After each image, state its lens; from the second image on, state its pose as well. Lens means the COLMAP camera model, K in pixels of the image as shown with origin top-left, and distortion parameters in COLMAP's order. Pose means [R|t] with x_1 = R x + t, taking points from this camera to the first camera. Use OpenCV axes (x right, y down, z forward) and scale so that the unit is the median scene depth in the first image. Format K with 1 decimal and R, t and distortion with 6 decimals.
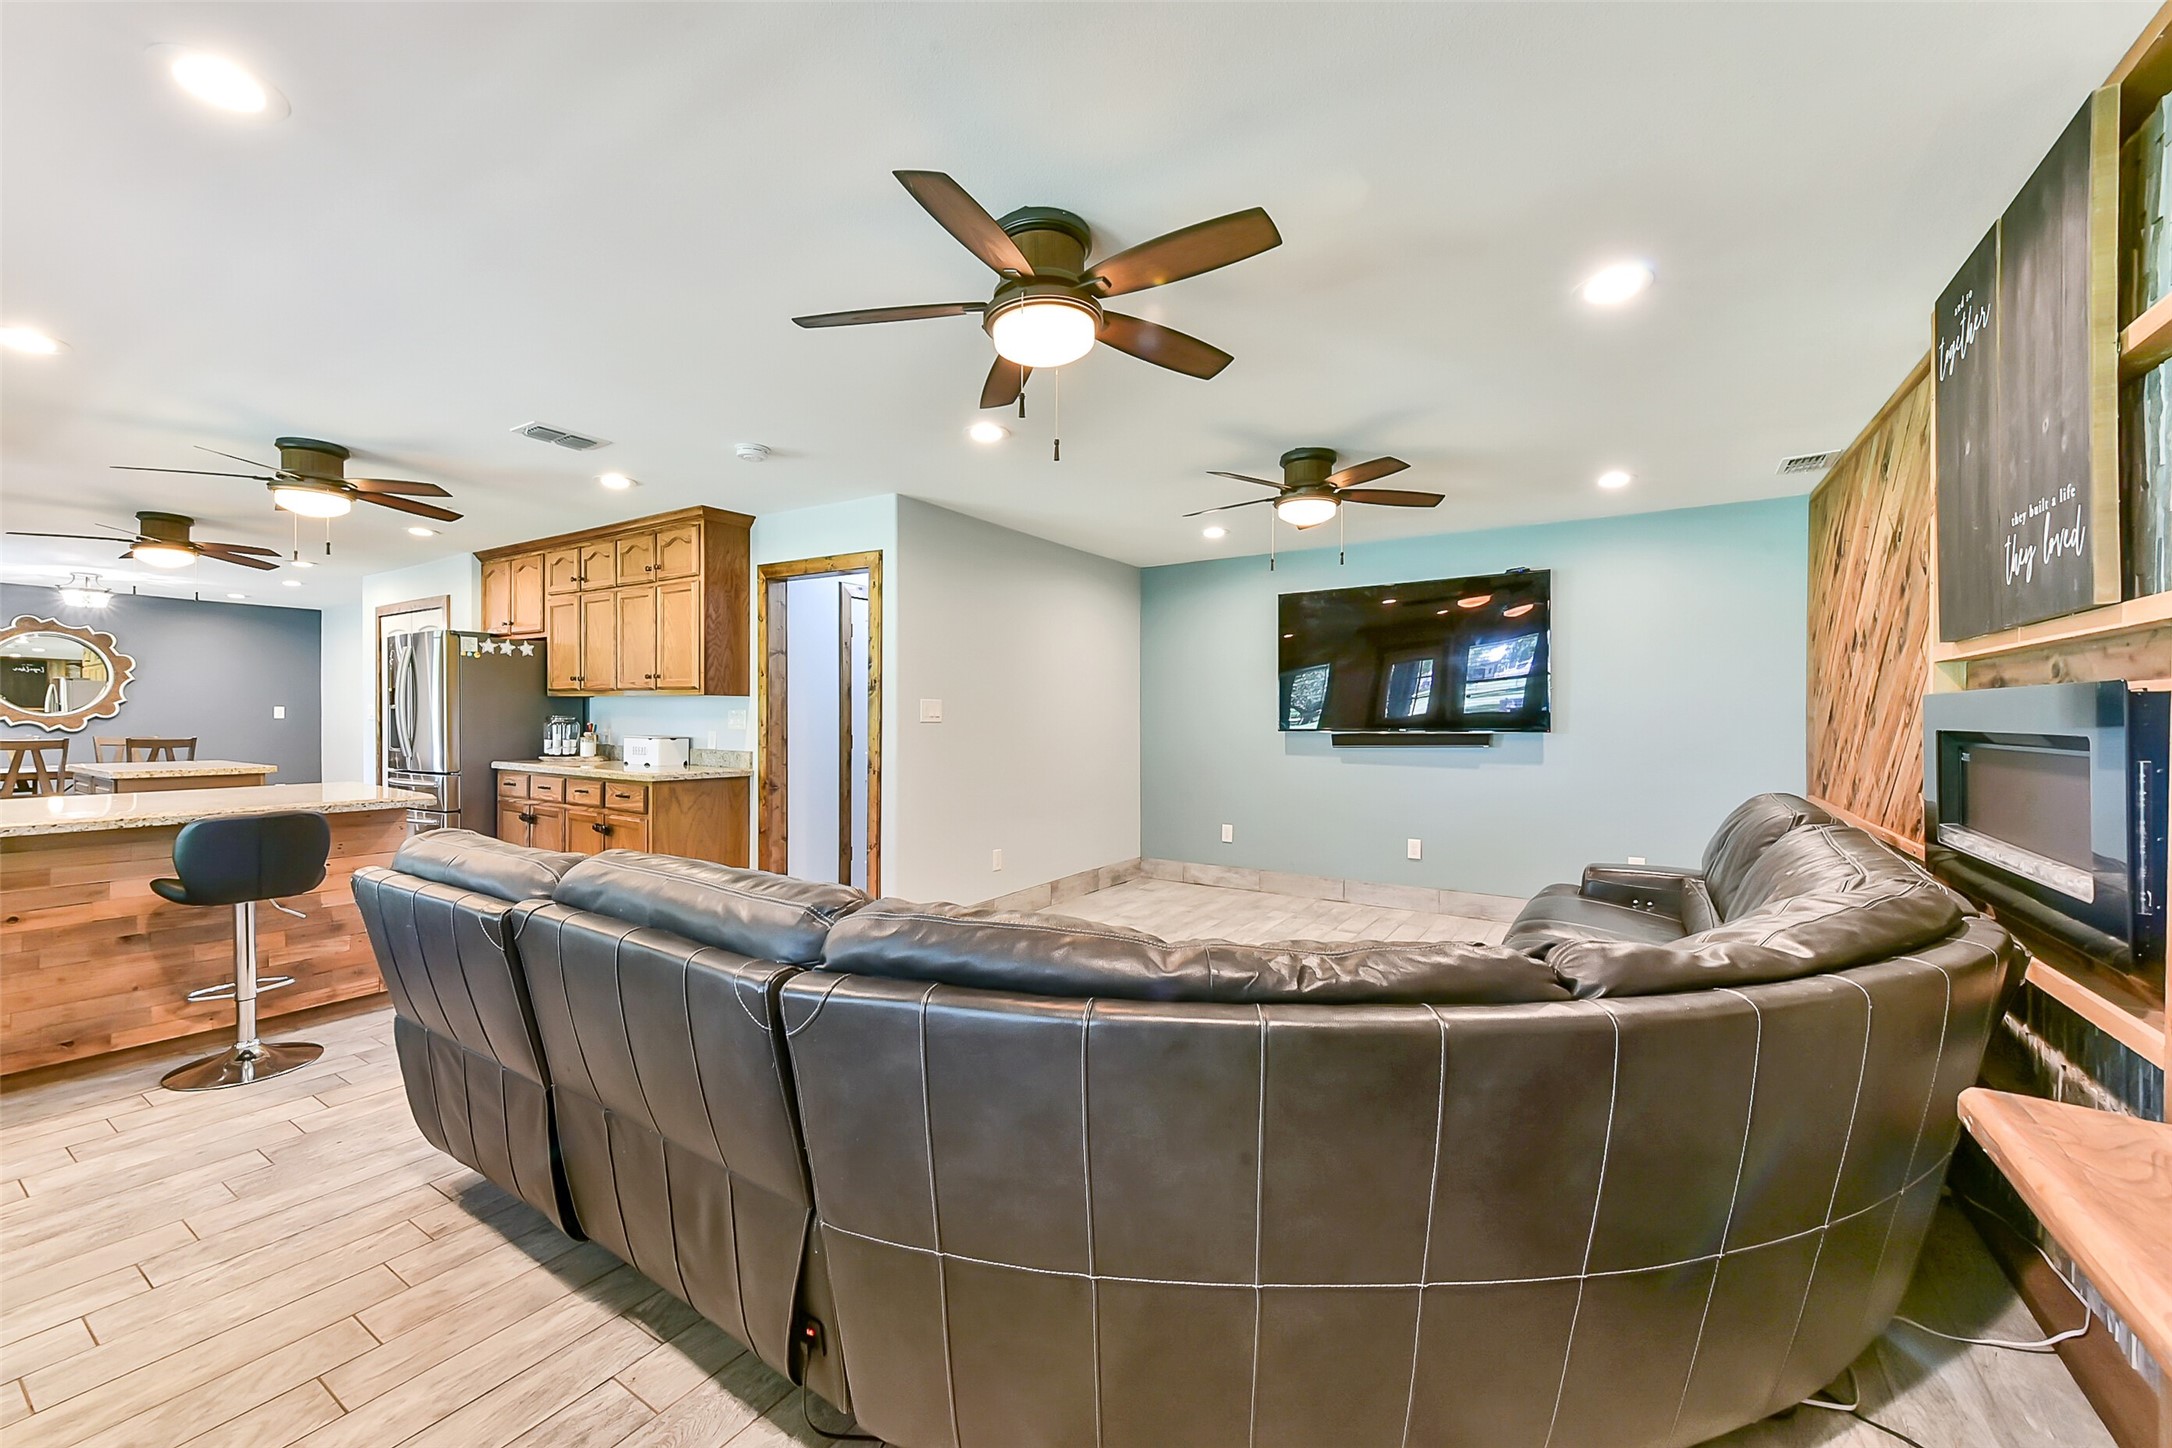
lens RADIAL K [[850.5, 0, 1086.9], [0, 850.5, 729.7], [0, 0, 1]] dist [0.005103, -0.001130]
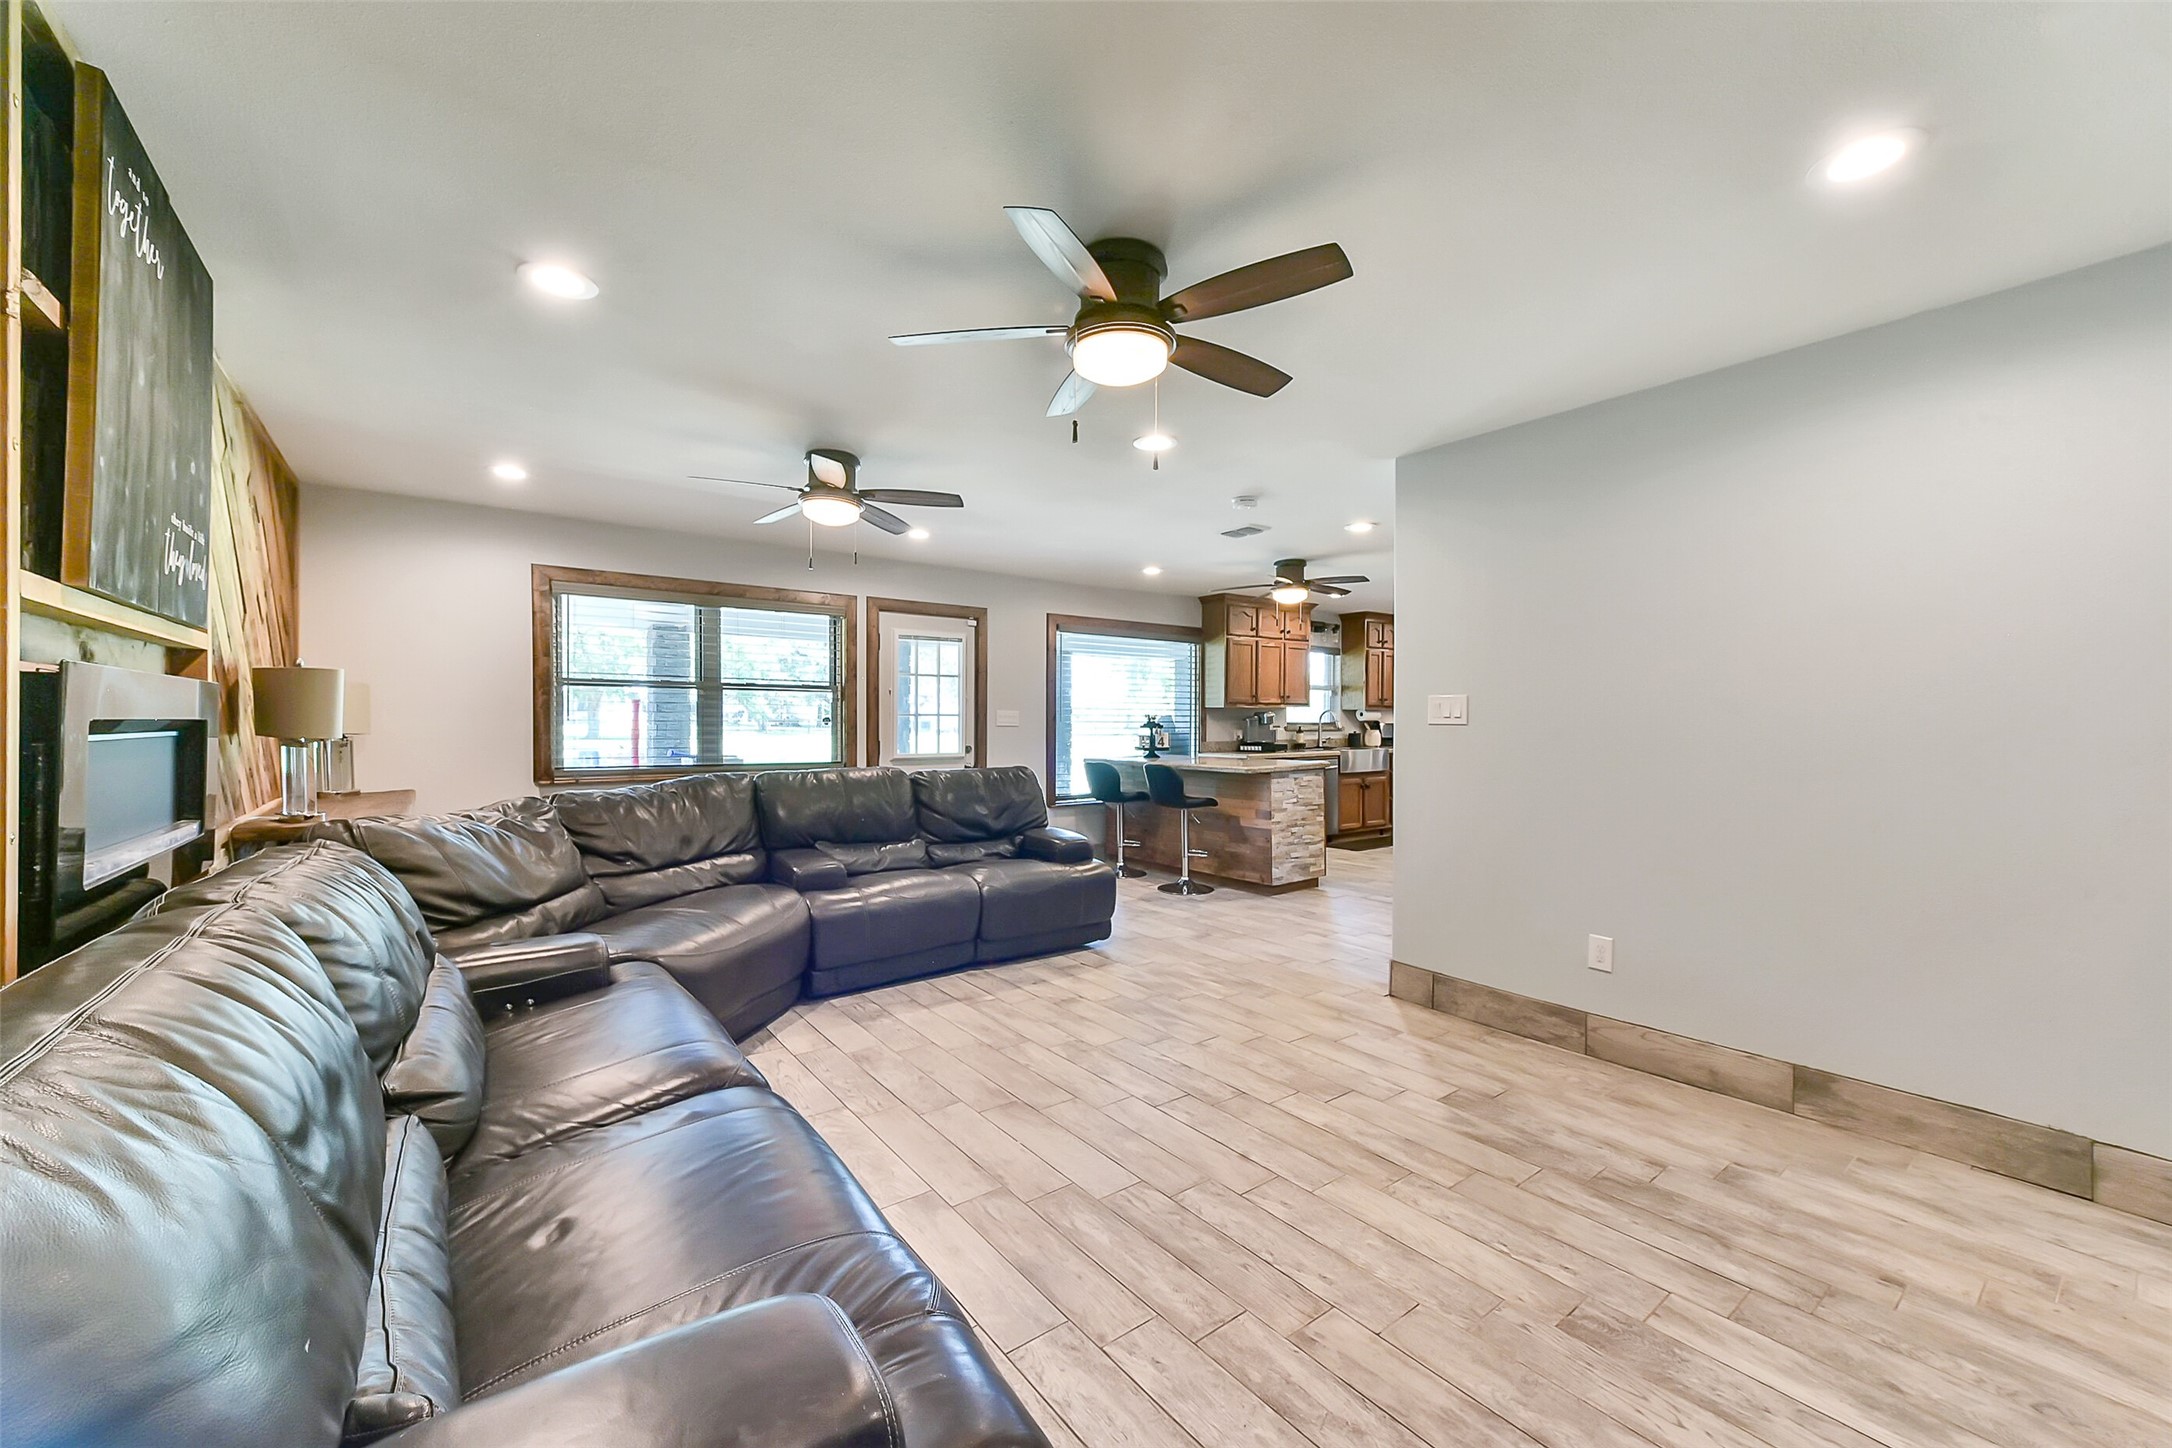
lens RADIAL K [[850.5, 0, 1081.4], [0, 850.5, 724.6], [0, 0, 1]] dist [0.005103, -0.001130]
pose [[-0.346033, -0.001882, -0.938220, 0.573538], [-0.020452, 0.999776, 0.005537, -0.005257], [0.937999, 0.021105, -0.345994, 0.832188]]
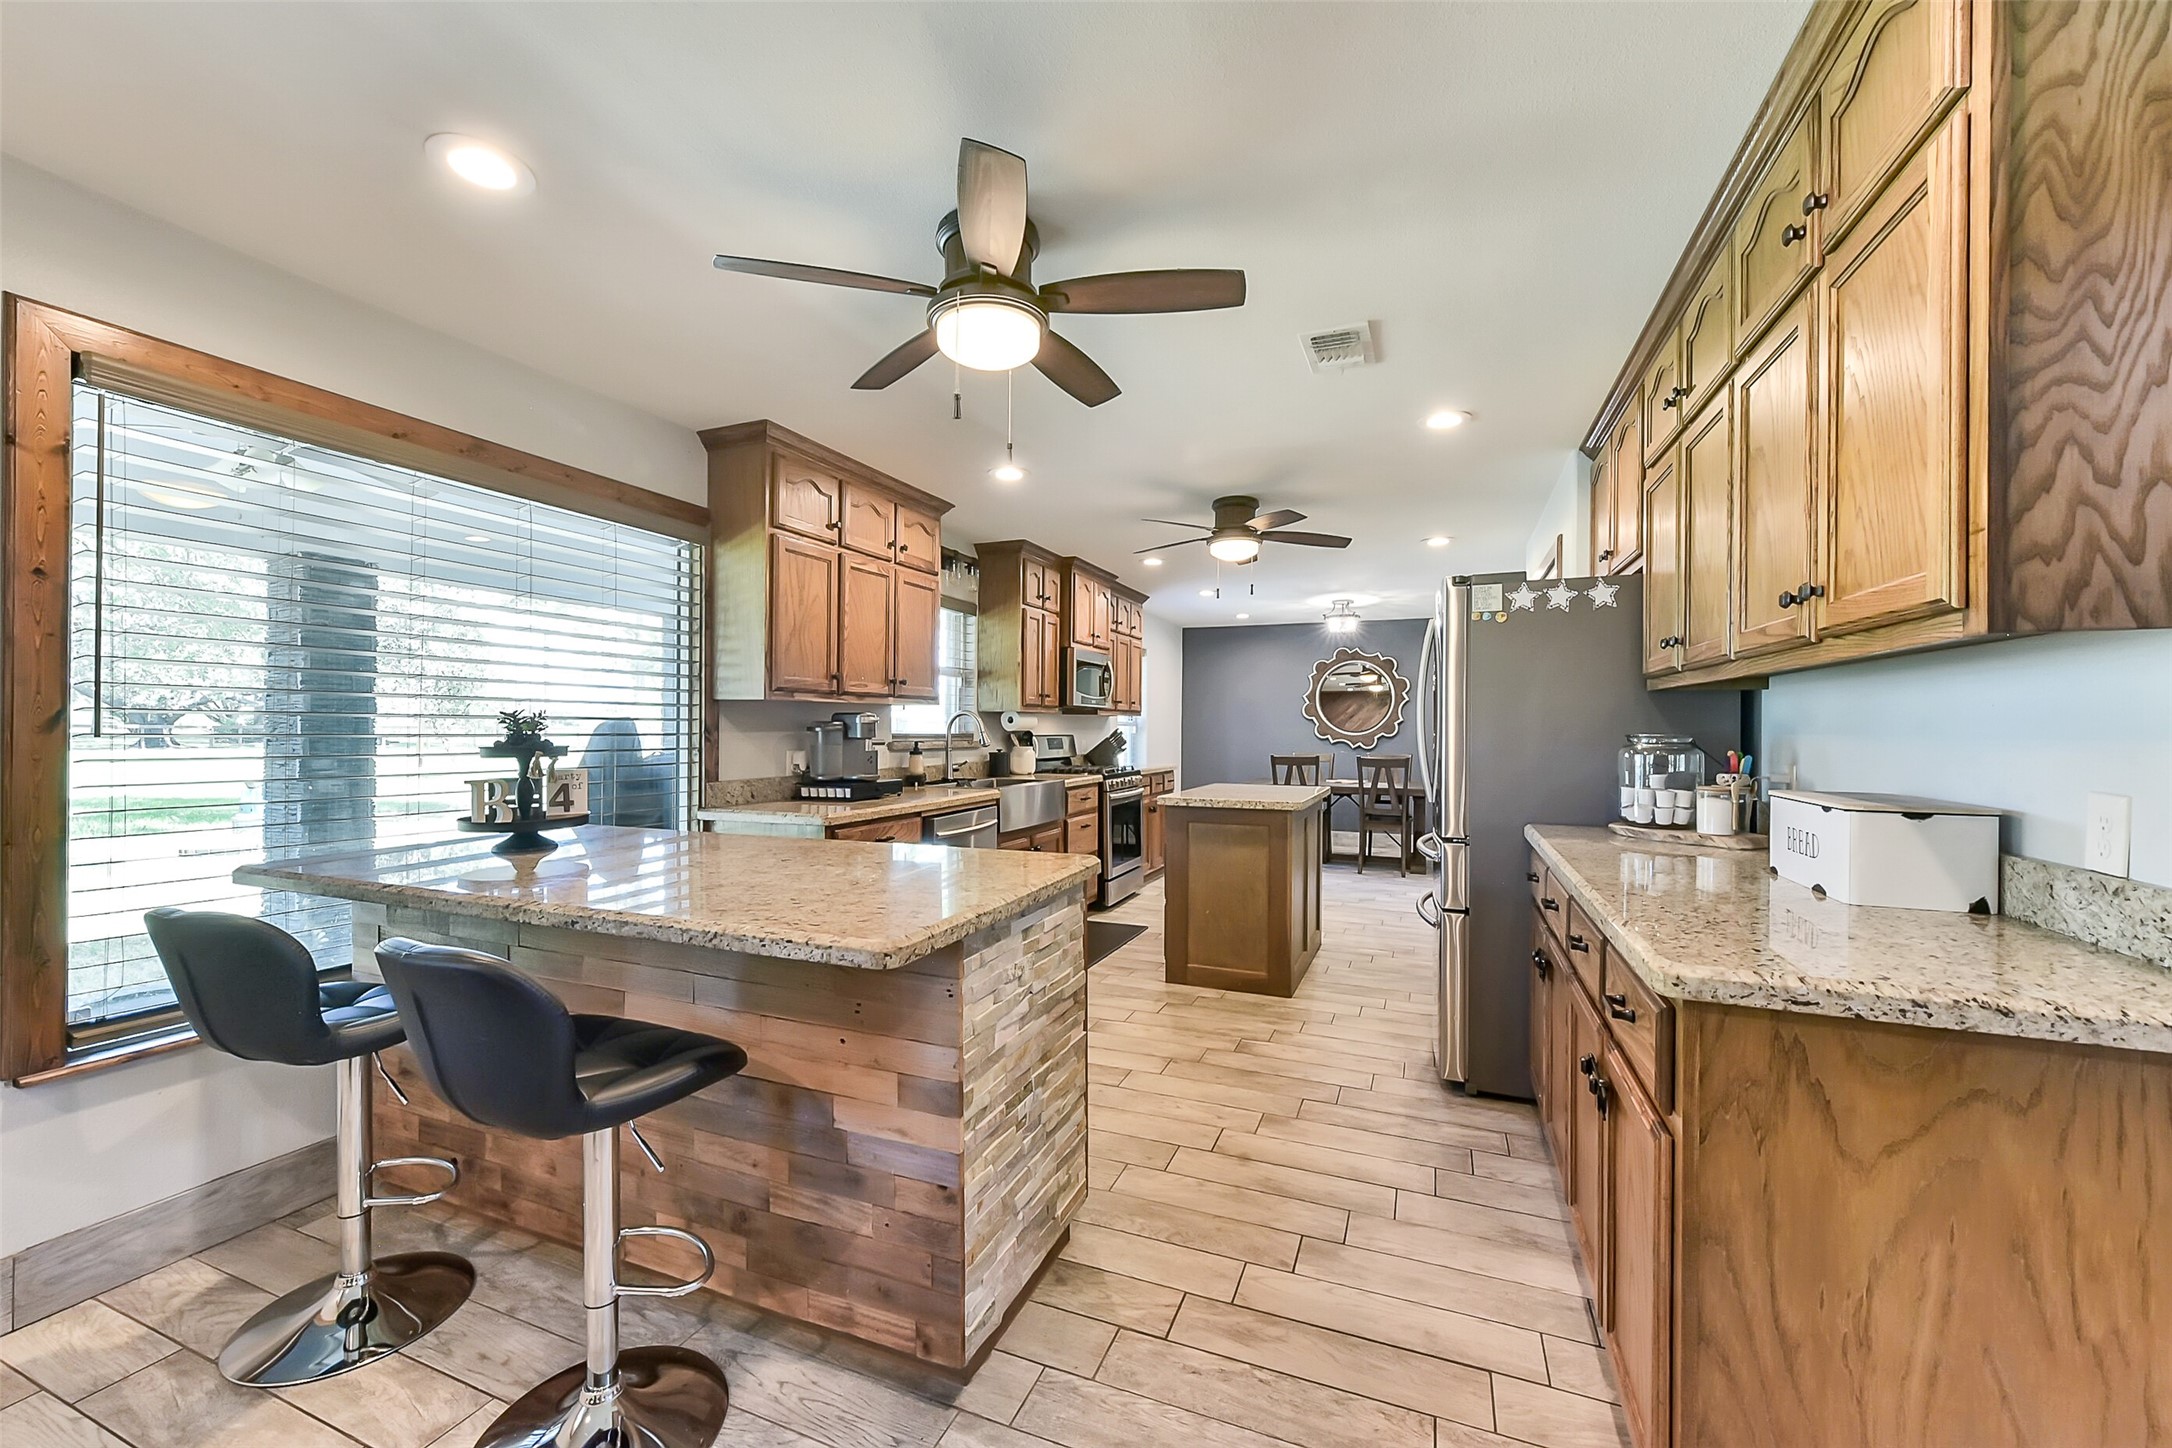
lens RADIAL K [[850.5, 0, 1079.6], [0, 850.5, 727.6], [0, 0, 1]] dist [0.005103, -0.001130]
pose [[0.173995, -0.007400, -0.984719, -0.253809], [-0.019576, 0.999748, -0.010972, -0.009586], [0.984552, 0.021186, 0.173806, 0.670665]]
